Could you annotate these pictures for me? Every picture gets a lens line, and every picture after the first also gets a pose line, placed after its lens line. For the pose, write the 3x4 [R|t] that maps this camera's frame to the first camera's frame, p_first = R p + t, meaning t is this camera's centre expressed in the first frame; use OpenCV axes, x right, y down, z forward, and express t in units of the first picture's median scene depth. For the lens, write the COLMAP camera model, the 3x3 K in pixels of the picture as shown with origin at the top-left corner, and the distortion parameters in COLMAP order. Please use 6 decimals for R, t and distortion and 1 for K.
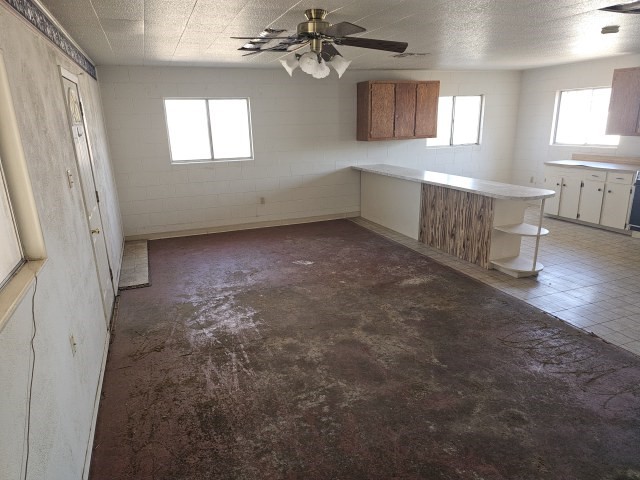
lens RADIAL K [[425.9, 0, 315.3], [0, 425.9, 247.6], [0, 0, 1]] dist [0.053348, -0.046744]
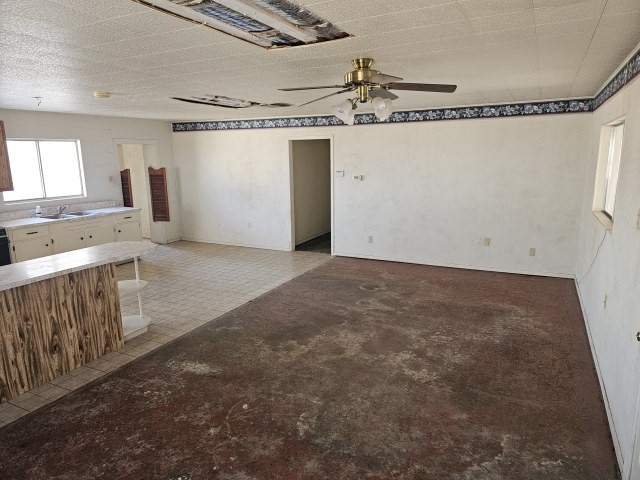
lens RADIAL K [[425.9, 0, 321.8], [0, 425.9, 242.2], [0, 0, 1]] dist [0.053348, -0.046744]
pose [[-0.671970, -0.108523, 0.732584, -0.436566], [0.248444, 0.898847, 0.361040, -0.329391], [-0.697662, 0.424615, -0.577036, 1.104755]]
